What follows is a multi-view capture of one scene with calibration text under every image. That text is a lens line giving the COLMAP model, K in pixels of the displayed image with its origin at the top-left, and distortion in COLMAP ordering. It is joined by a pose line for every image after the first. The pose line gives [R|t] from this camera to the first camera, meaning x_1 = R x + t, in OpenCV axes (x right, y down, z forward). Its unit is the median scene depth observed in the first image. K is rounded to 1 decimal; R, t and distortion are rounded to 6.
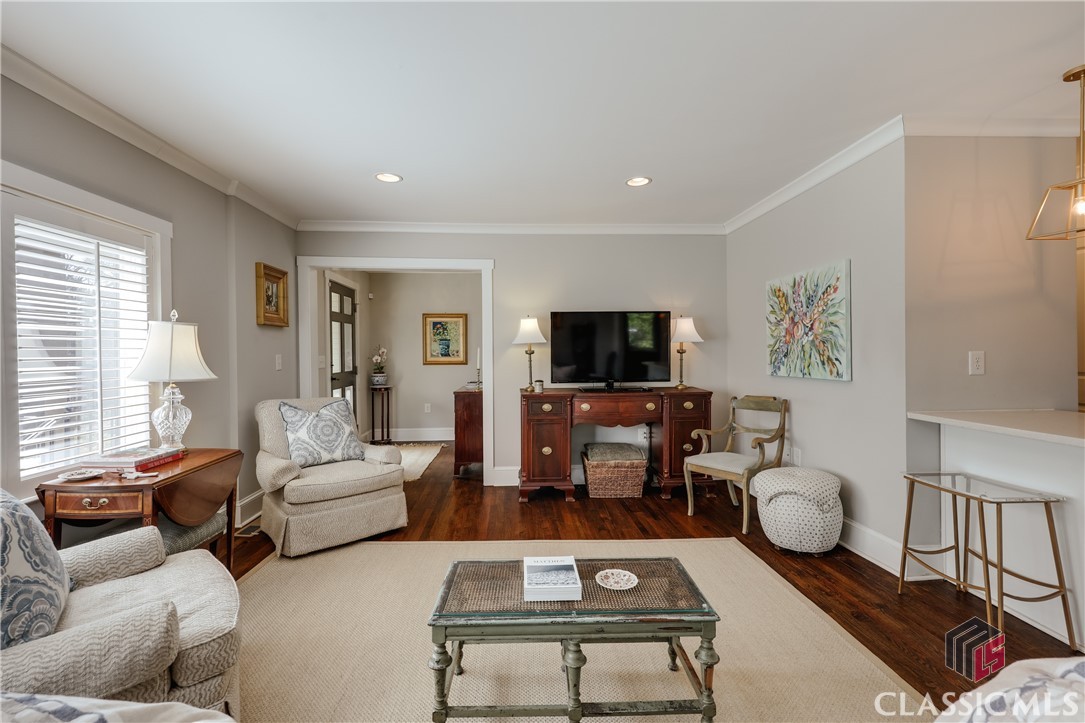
lens RADIAL K [[473.3, 0, 533.0], [0, 473.3, 355.4], [0, 0, 1]] dist [0.003995, 0.000397]
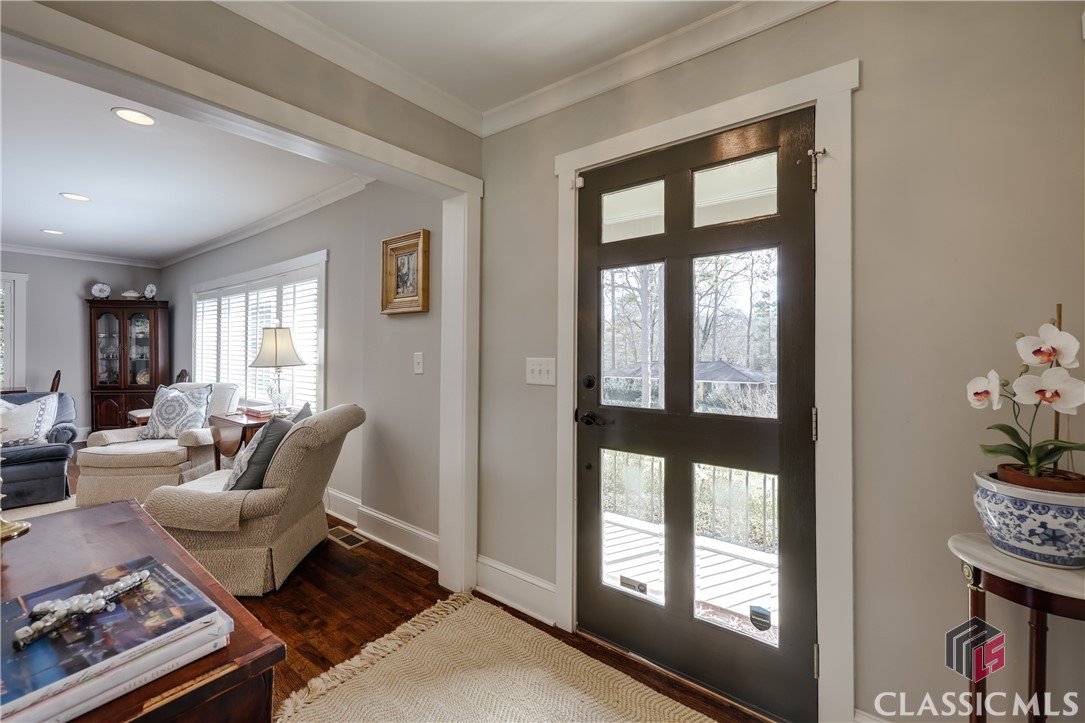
lens RADIAL K [[445.5, 0, 535.4], [0, 445.5, 351.6], [0, 0, 1]] dist [-0.005973, 0.001532]
pose [[-0.657856, 0.003528, -0.753135, -0.146209], [-0.009383, 0.999873, 0.012880, -0.011803], [0.753085, 0.015540, -0.657740, 1.529017]]
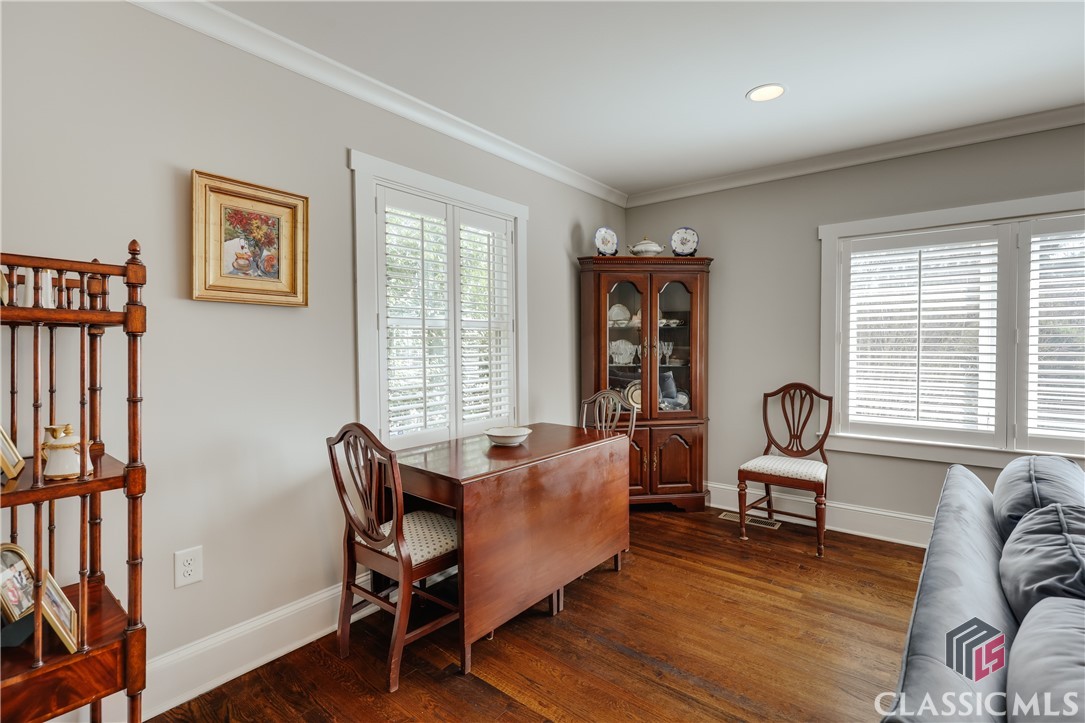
lens RADIAL K [[493.3, 0, 543.4], [0, 493.3, 358.2], [0, 0, 1]] dist [-0.008763, 0.000395]
pose [[-0.665666, 0.036656, -0.745349, 0.423729], [0.010068, 0.999143, 0.040145, -0.006690], [0.746182, 0.019219, -0.665465, 0.038473]]
